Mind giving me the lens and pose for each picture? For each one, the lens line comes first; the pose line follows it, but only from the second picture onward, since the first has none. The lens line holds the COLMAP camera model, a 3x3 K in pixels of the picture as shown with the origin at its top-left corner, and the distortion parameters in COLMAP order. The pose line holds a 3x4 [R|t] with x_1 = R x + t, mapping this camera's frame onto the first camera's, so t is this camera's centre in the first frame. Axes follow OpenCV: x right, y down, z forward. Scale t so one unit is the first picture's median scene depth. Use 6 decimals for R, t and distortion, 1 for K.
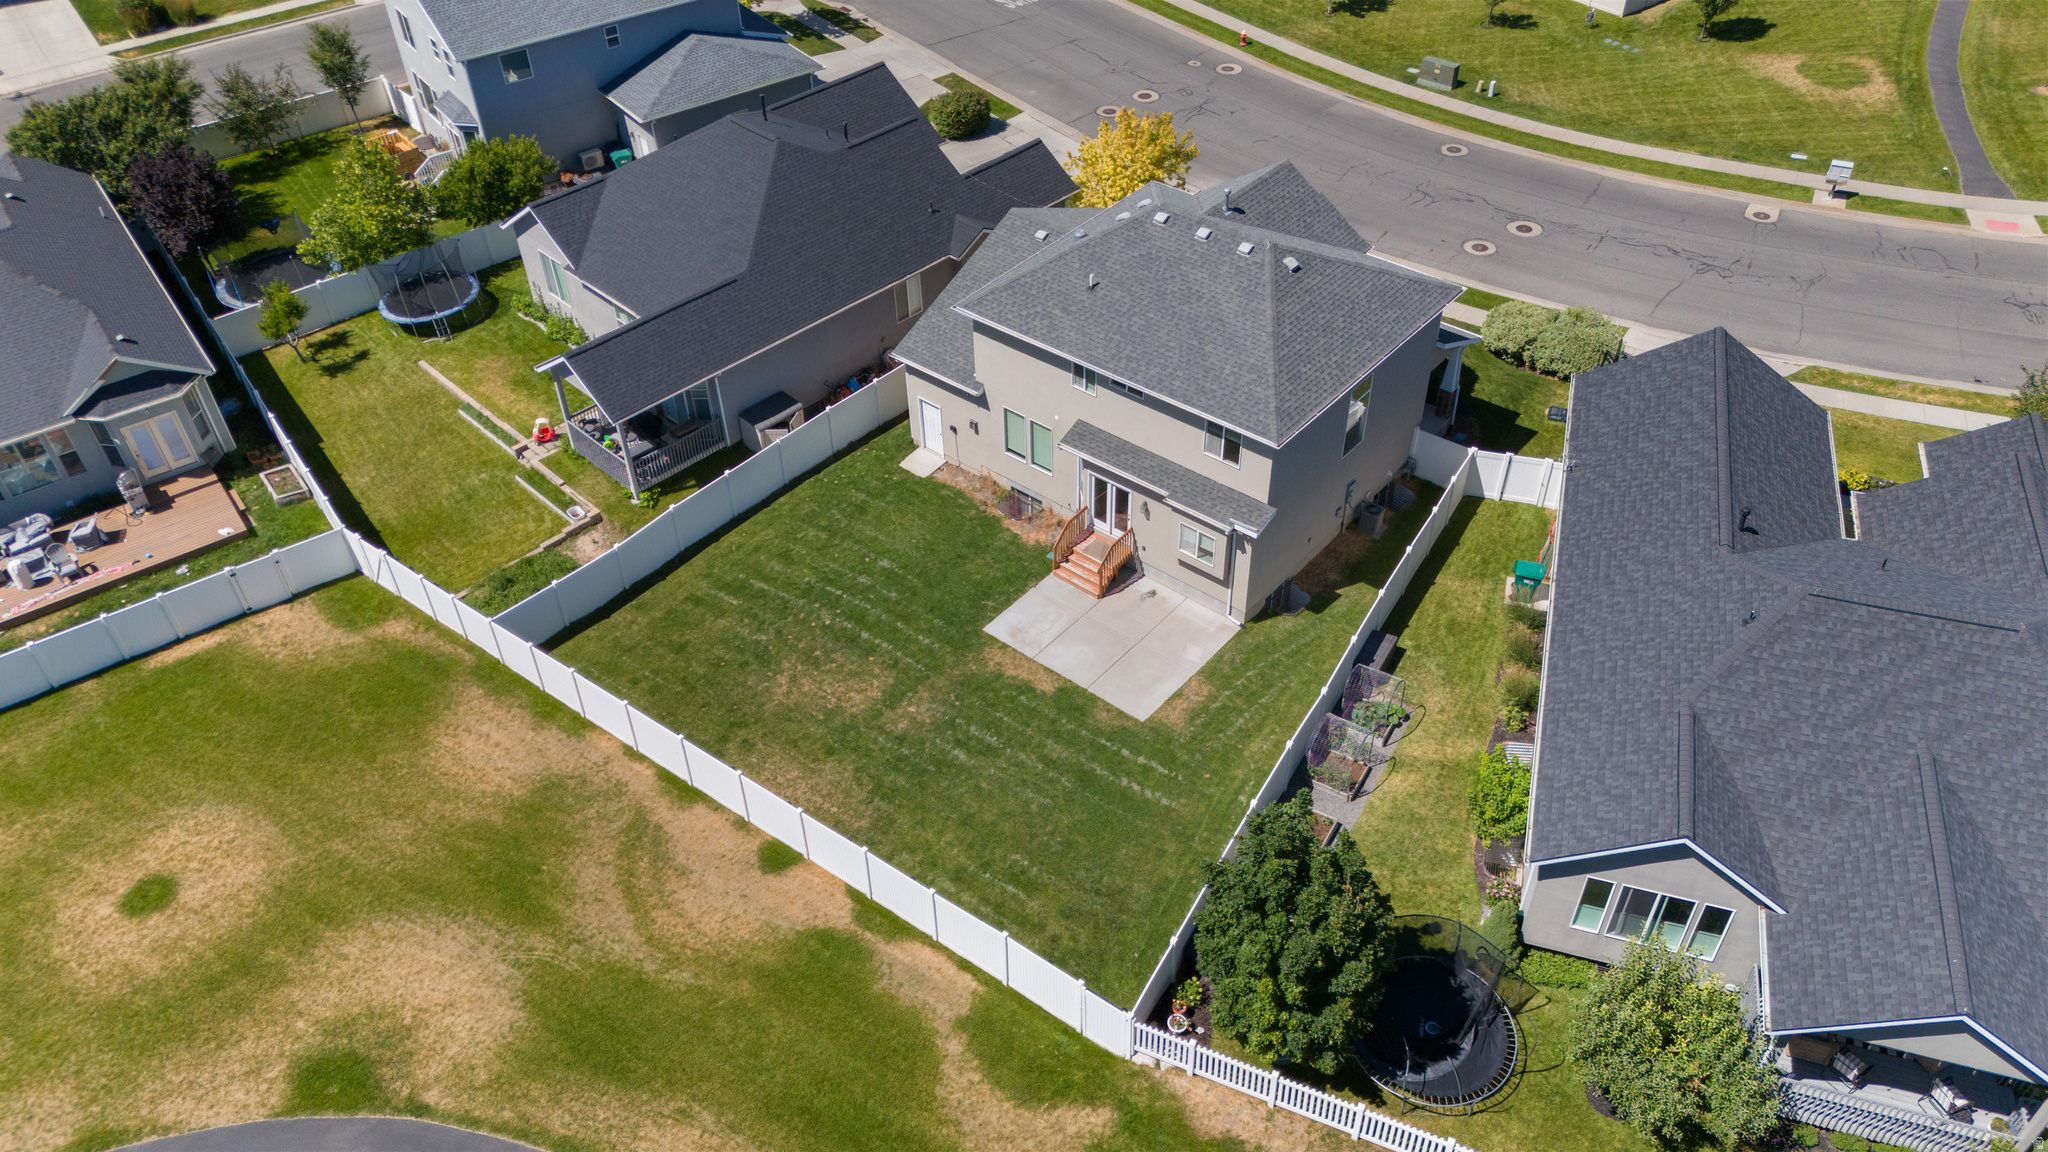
lens RADIAL K [[1501.2, 0, 1027.1], [0, 1501.2, 578.5], [0, 0, 1]] dist [0.102918, -0.120909]
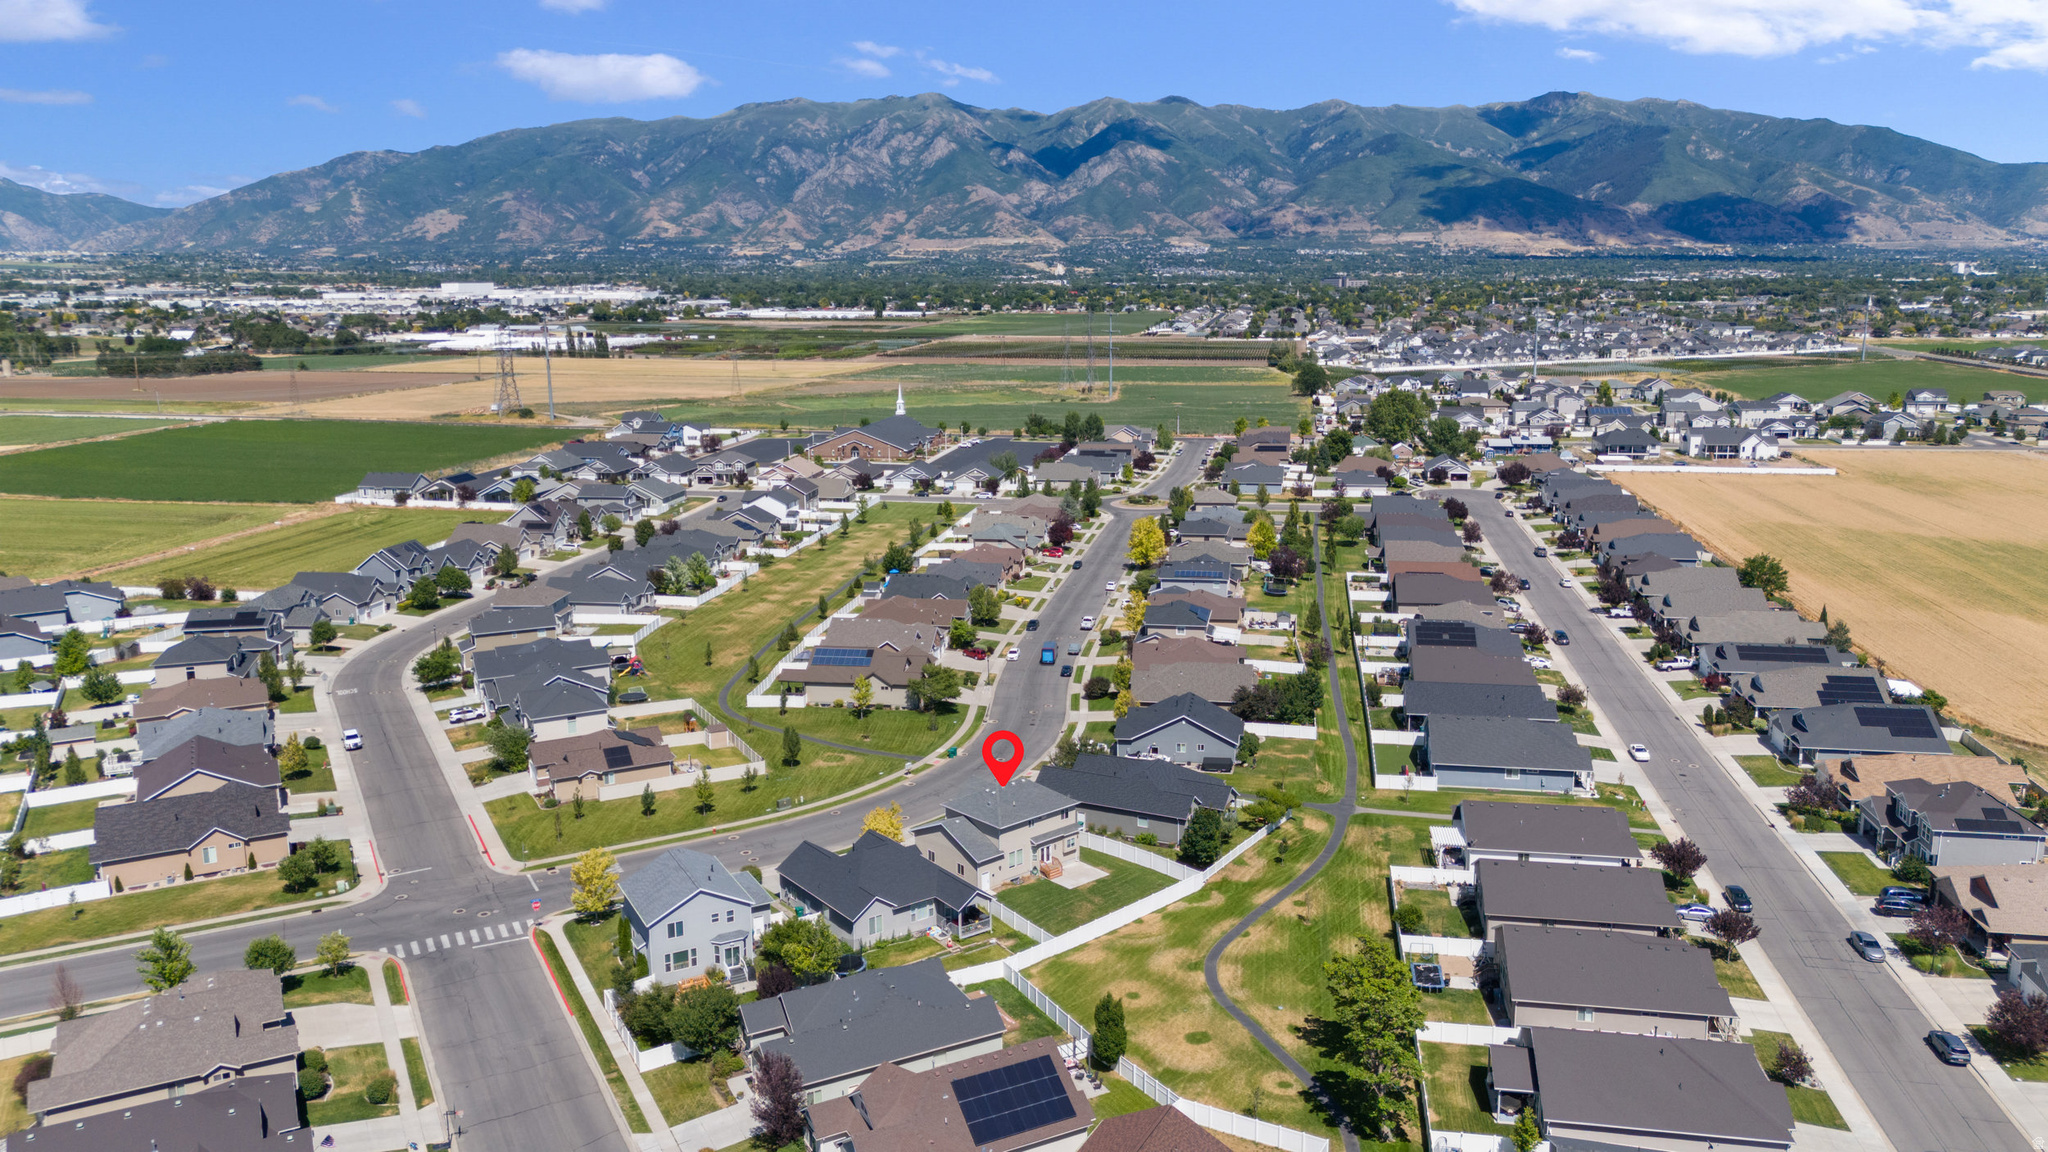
lens RADIAL K [[1501.2, 0, 1027.1], [0, 1501.2, 578.5], [0, 0, 1]] dist [0.102918, -0.120909]
pose [[0.152490, -0.176884, 0.972347, -2.844981], [0.655570, 0.754350, 0.034416, -0.601705], [-0.739577, 0.632194, 0.230991, -0.170220]]
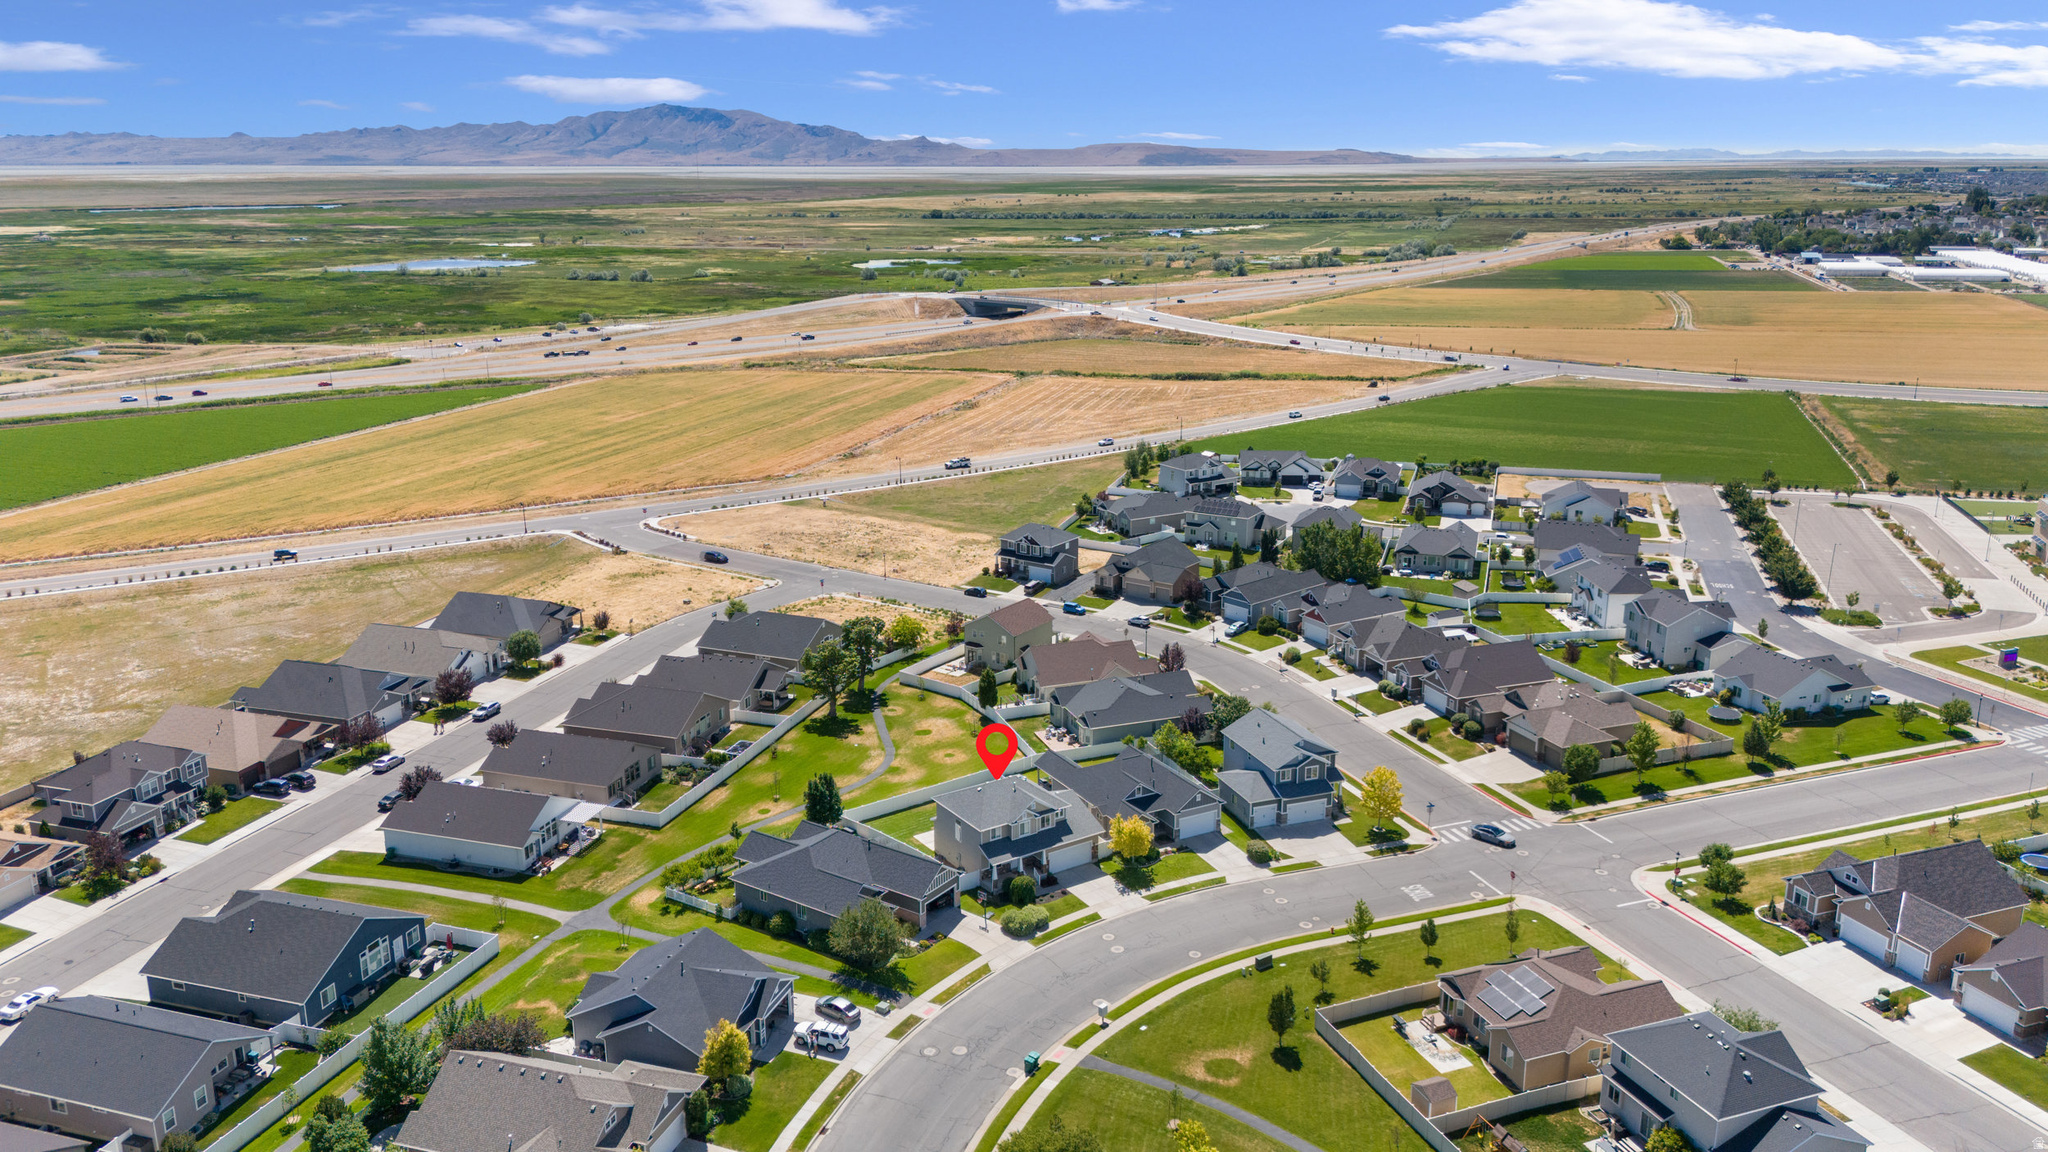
lens RADIAL K [[1501.2, 0, 1027.1], [0, 1501.2, 578.5], [0, 0, 1]] dist [0.102918, -0.120909]
pose [[-0.283472, 0.281187, -0.916830, 2.786554], [-0.624693, 0.671230, 0.399009, -1.736039], [0.727601, 0.685845, -0.014619, 0.638361]]
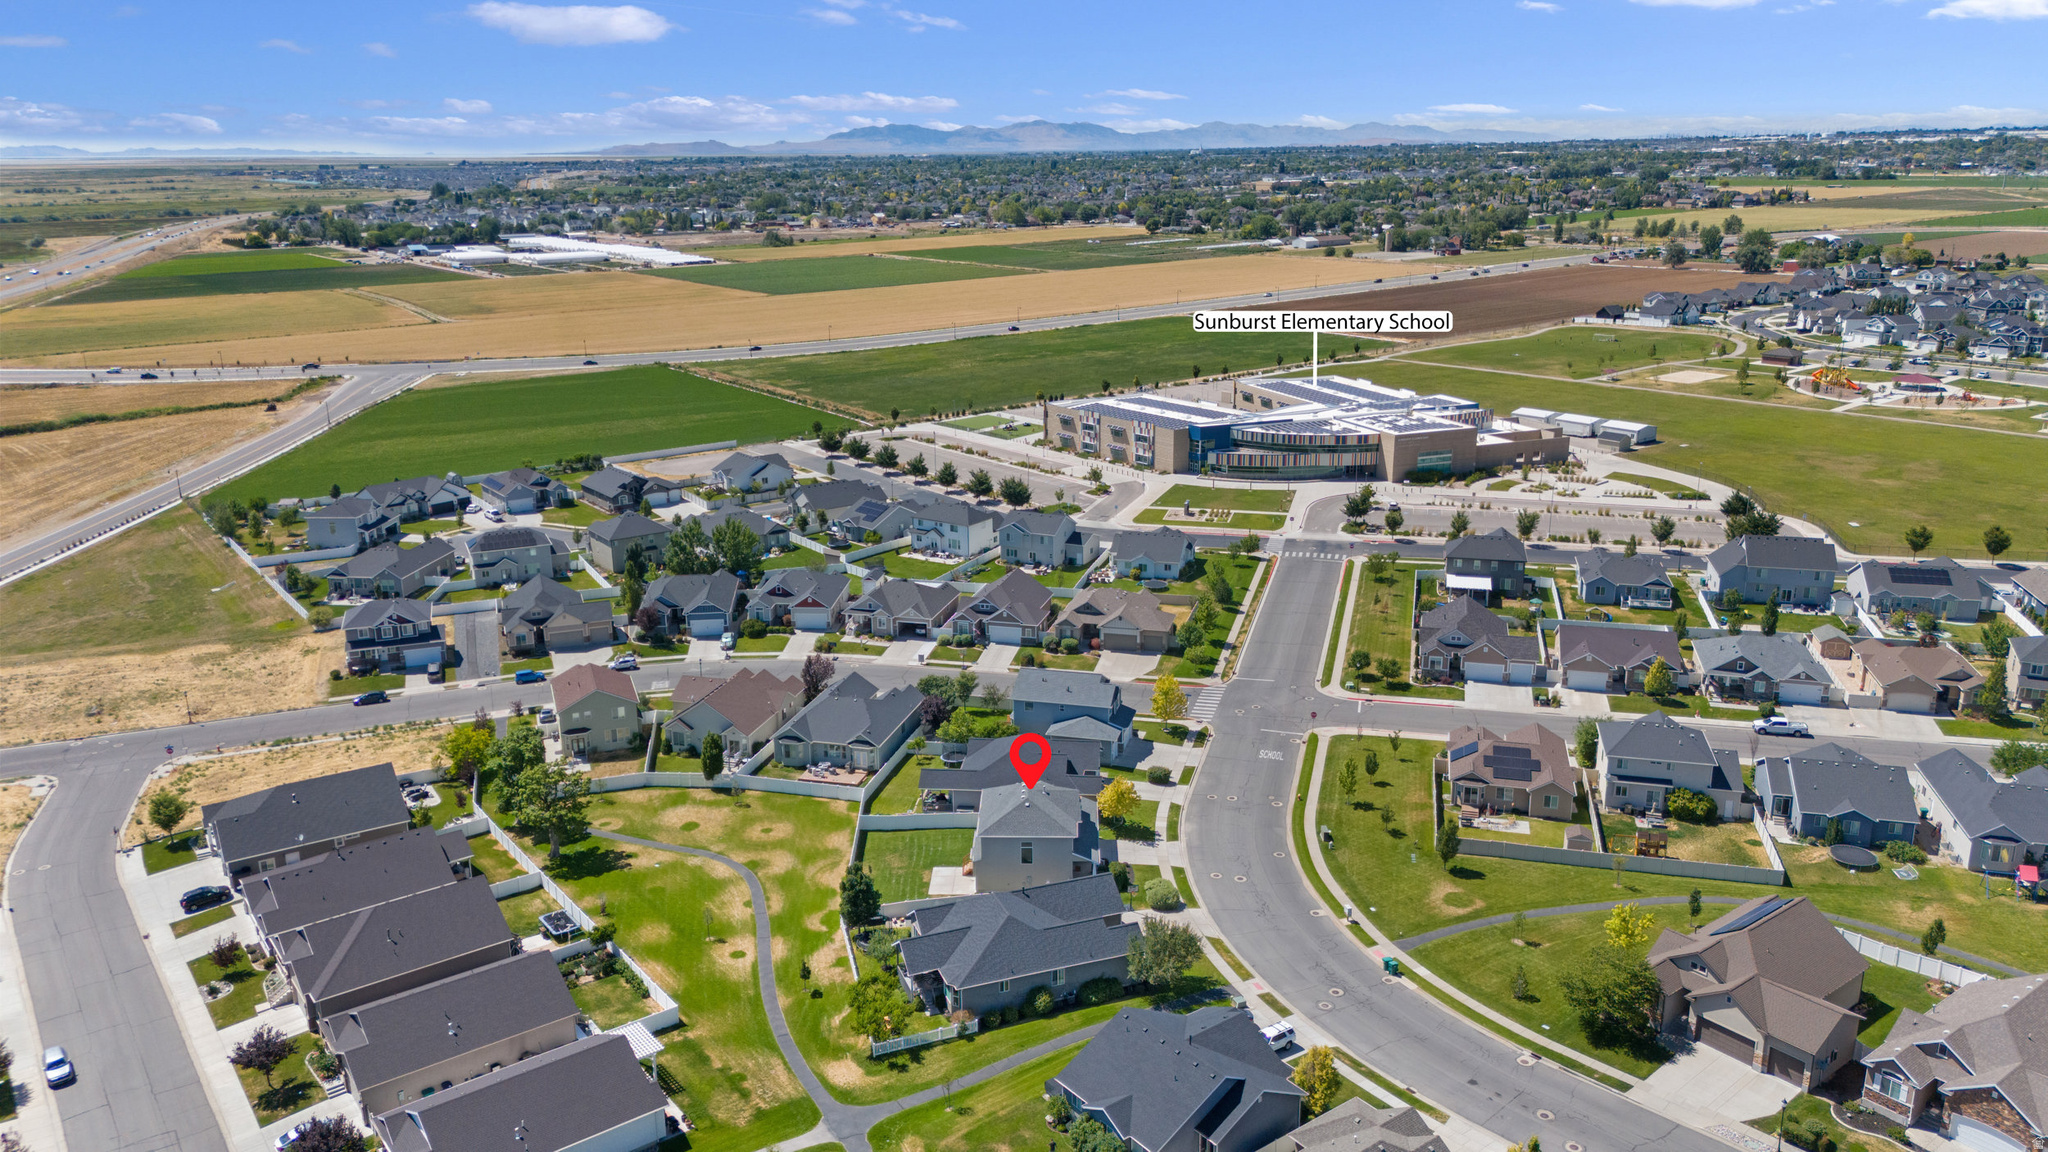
lens RADIAL K [[1501.2, 0, 1027.1], [0, 1501.2, 578.5], [0, 0, 1]] dist [0.102918, -0.120909]
pose [[0.620833, 0.233191, -0.748457, 2.212749], [-0.519662, 0.837248, -0.170195, -0.044604], [0.586957, 0.494608, 0.640972, -1.261695]]
